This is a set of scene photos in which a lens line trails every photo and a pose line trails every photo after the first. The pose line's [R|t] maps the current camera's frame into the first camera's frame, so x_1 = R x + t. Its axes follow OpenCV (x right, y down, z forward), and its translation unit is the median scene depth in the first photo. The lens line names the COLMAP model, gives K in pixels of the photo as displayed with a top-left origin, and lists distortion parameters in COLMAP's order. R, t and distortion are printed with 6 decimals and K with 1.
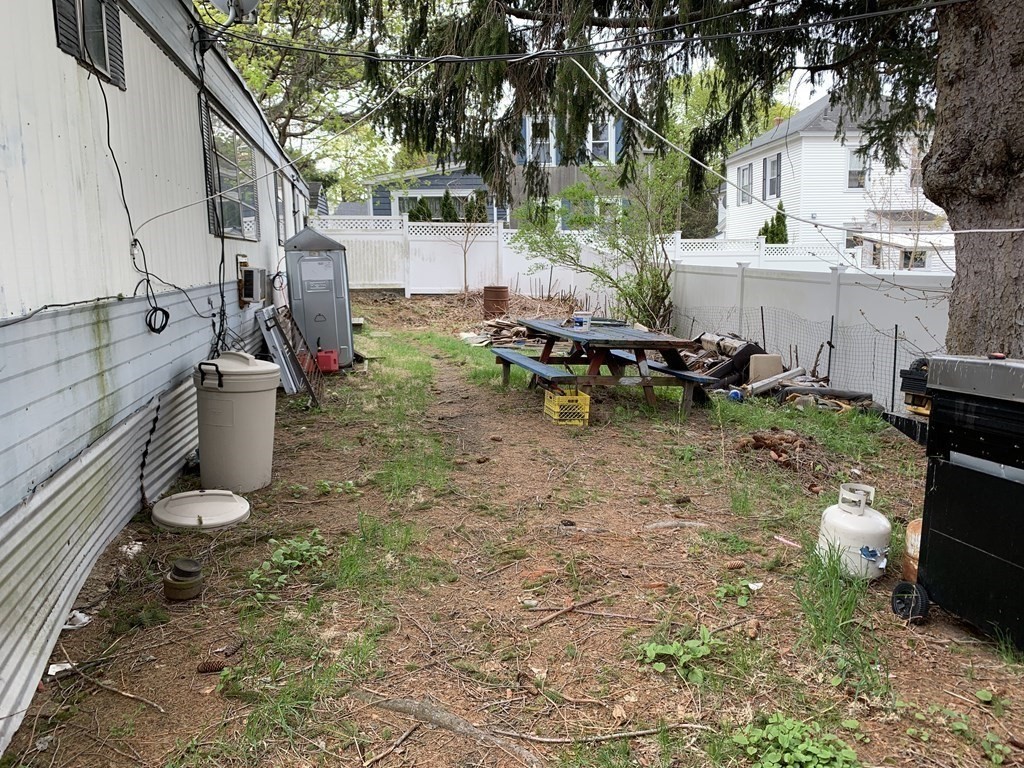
lens RADIAL K [[770.8, 0, 507.6], [0, 770.8, 390.1], [0, 0, 1]] dist [0.014624, -0.021638]
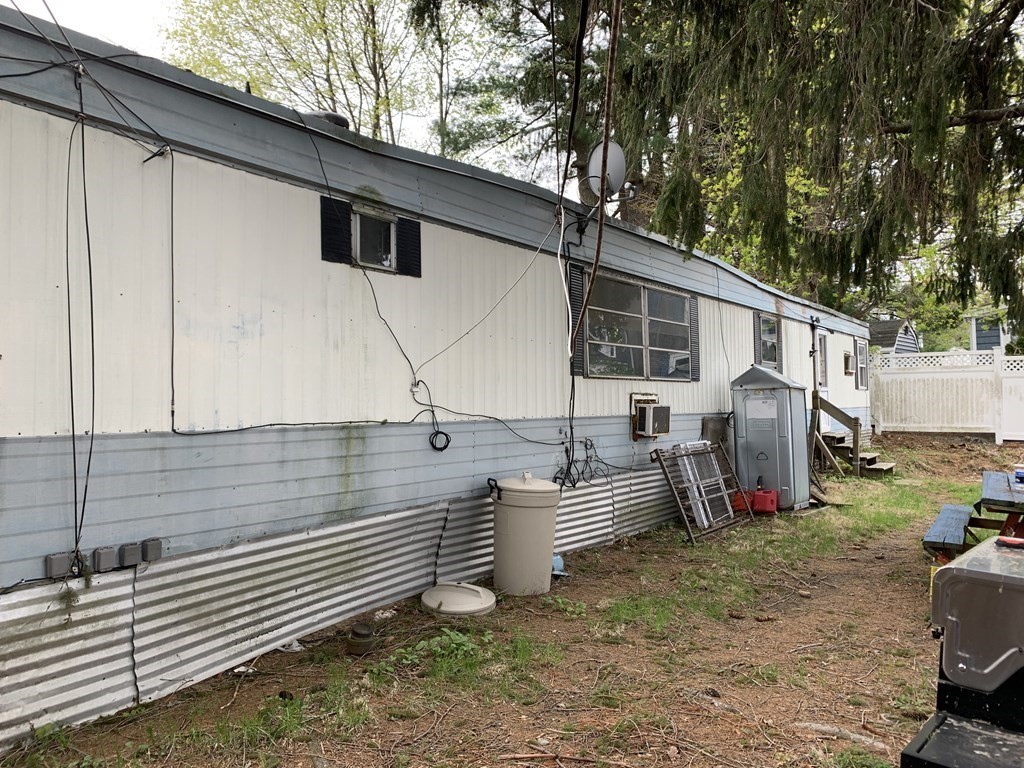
lens RADIAL K [[770.8, 0, 506.3], [0, 770.8, 375.2], [0, 0, 1]] dist [0.014624, -0.021638]
pose [[0.690339, -0.021579, -0.723164, 0.505887], [-0.122896, 0.981531, -0.146605, -0.020425], [0.712972, 0.190081, 0.674937, 0.159803]]
